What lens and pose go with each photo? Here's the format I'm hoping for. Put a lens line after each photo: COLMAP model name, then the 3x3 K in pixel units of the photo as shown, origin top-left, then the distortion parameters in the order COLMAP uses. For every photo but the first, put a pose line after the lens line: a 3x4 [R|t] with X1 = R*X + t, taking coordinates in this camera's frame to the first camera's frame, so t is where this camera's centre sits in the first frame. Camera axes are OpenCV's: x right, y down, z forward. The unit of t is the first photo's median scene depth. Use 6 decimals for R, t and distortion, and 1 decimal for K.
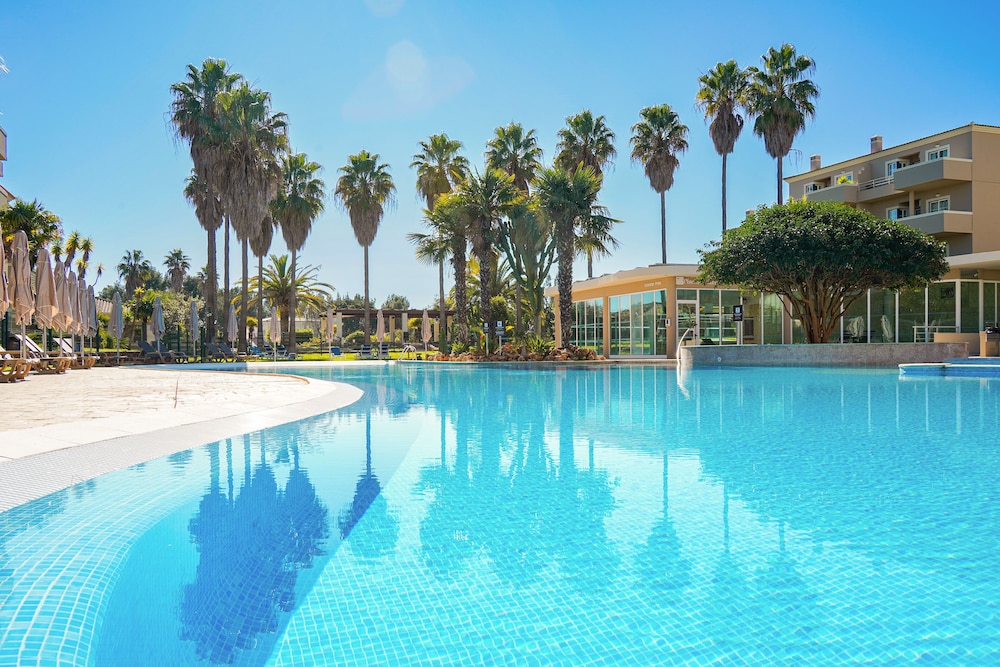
lens RADIAL K [[825.0, 0, 491.3], [0, 825.0, 367.9], [0, 0, 1]] dist [-0.072446, 0.076252]
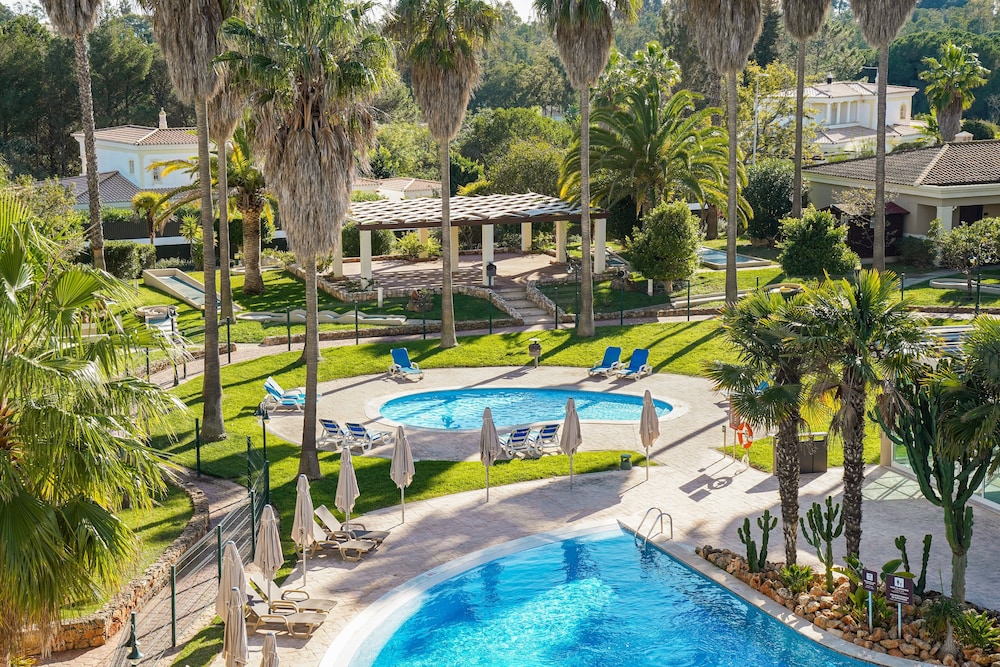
lens RADIAL K [[1703.8, 0, 500.0], [0, 1703.8, 333.5], [0, 0, 1]] dist [0.393485, 0.077877]
pose [[0.999814, 0.002102, 0.019190, -0.143525], [-0.005127, 0.987272, 0.158957, -0.206147], [-0.018612, -0.159025, 0.987099, -0.075612]]
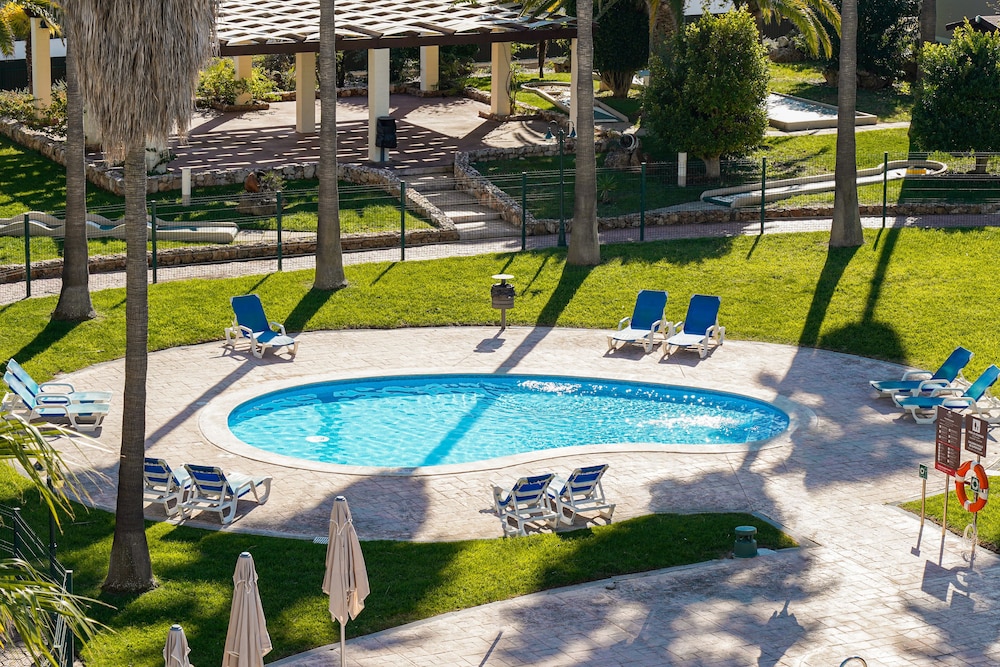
lens RADIAL K [[2811.1, 0, 500.0], [0, 2811.1, 333.5], [0, 0, 1]] dist [-0.117585, -0.823601]
pose [[0.994378, -0.002679, 0.105857, -0.201674], [-0.019492, 0.977965, 0.207857, -0.207121], [-0.104081, -0.208752, 0.972414, 0.075428]]
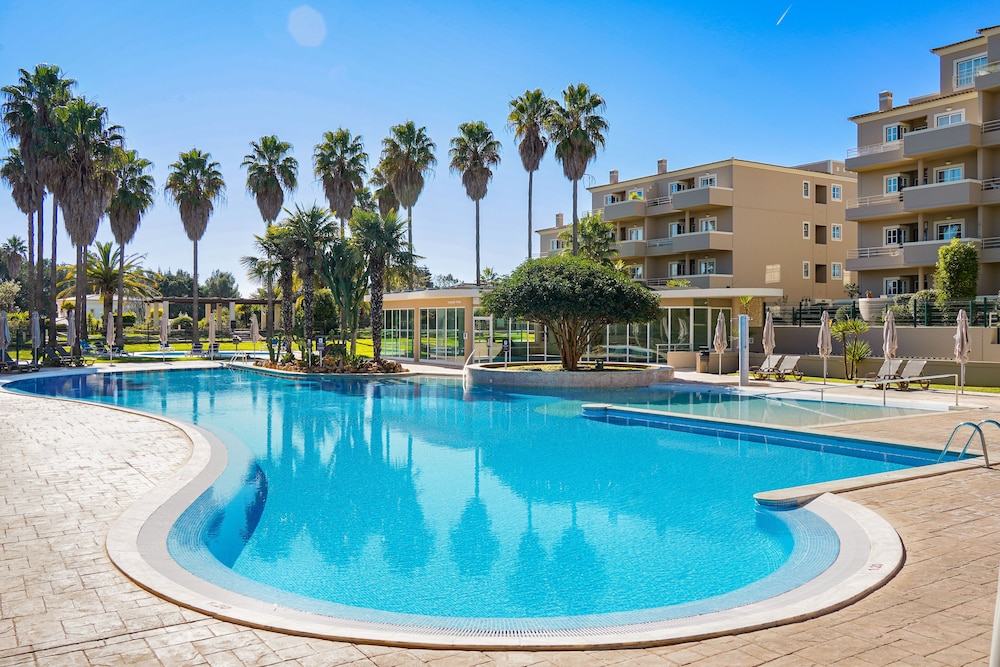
lens RADIAL K [[846.1, 0, 500.0], [0, 846.1, 333.5], [0, 0, 1]] dist [-0.077832, 0.080169]
pose [[0.978070, 0.011837, 0.207942, 0.005003], [-0.010624, 0.999919, -0.006948, -0.029021], [-0.208007, 0.004586, 0.978116, -0.118083]]
